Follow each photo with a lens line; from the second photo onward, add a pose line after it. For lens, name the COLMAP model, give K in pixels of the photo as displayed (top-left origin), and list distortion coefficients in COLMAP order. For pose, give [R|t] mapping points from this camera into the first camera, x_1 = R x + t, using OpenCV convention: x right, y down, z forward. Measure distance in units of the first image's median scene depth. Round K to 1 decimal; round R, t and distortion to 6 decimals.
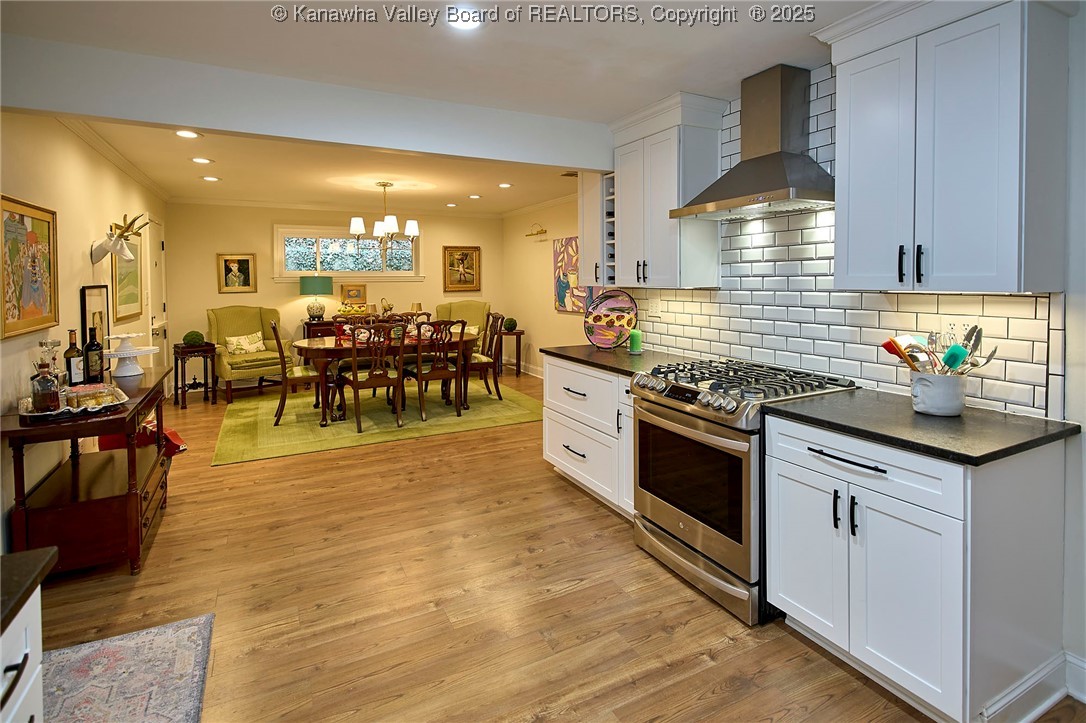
lens RADIAL K [[539.8, 0, 542.3], [0, 539.8, 291.0], [0, 0, 1]] dist [0.000335, -0.000893]
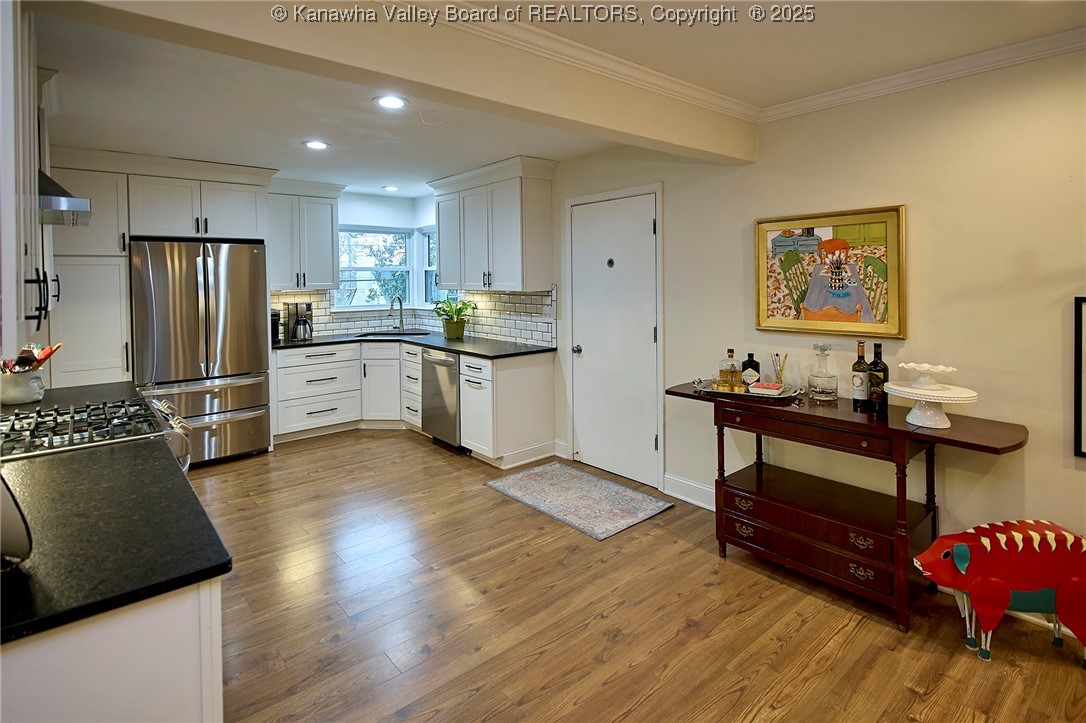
lens RADIAL K [[538.2, 0, 535.9], [0, 538.2, 285.3], [0, 0, 1]] dist [0.002944, 0.000272]
pose [[-0.975780, 0.019181, -0.217913, -0.154681], [0.010969, 0.999186, 0.038833, -0.069067], [0.218480, 0.035502, -0.975195, 1.929742]]
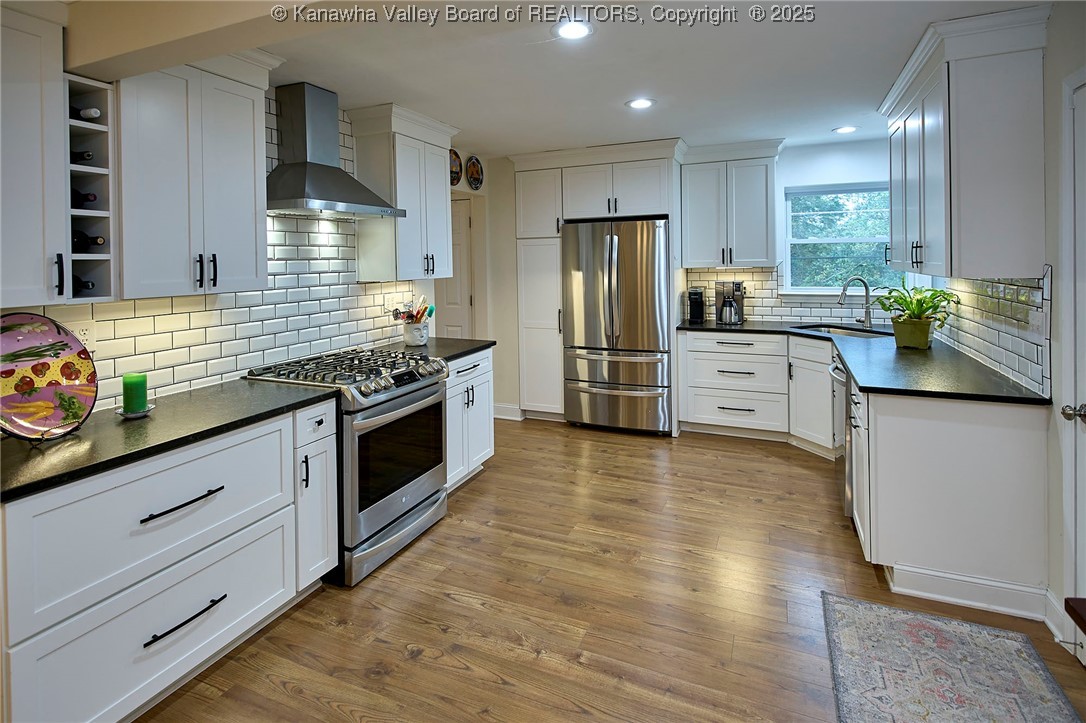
lens RADIAL K [[541.8, 0, 538.7], [0, 541.8, 263.2], [0, 0, 1]] dist [0.003578, 0.000616]
pose [[-0.629225, 0.010681, 0.777150, -0.738626], [0.038744, 0.999093, 0.017639, -0.052156], [-0.776257, 0.041209, -0.629069, 1.389323]]
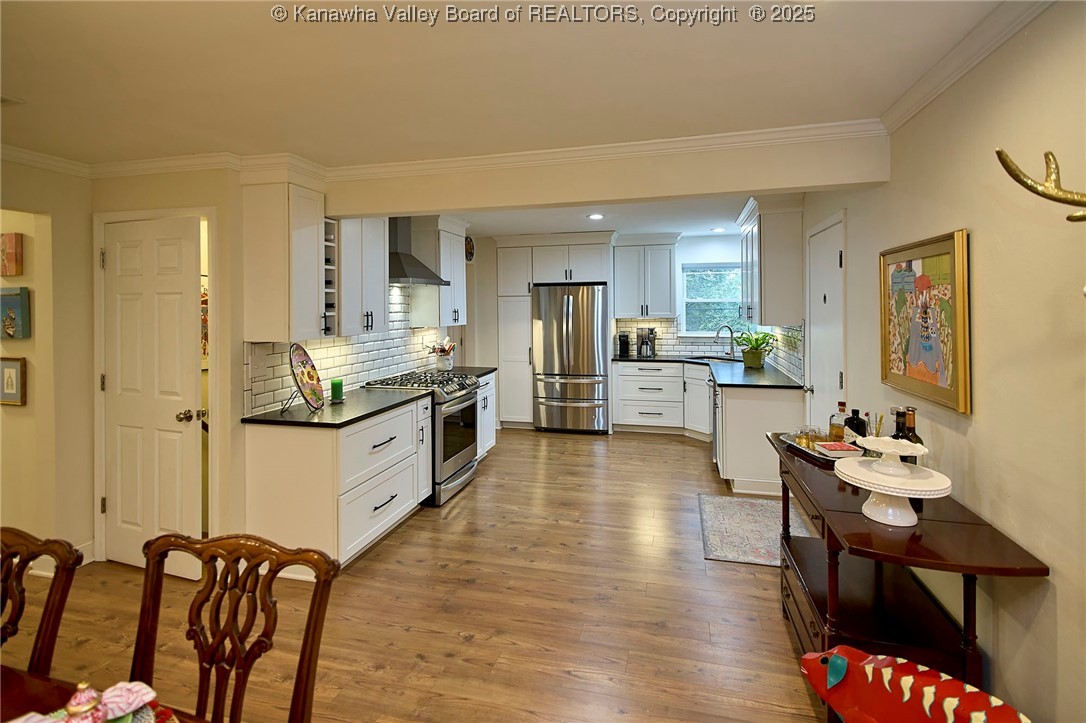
lens RADIAL K [[526.8, 0, 538.5], [0, 526.8, 301.2], [0, 0, 1]] dist [0.001491, -0.000165]
pose [[-0.741842, 0.017373, 0.670349, -1.066461], [0.028715, 0.999570, 0.005872, -0.094008], [-0.669959, 0.023605, -0.742023, 2.010835]]
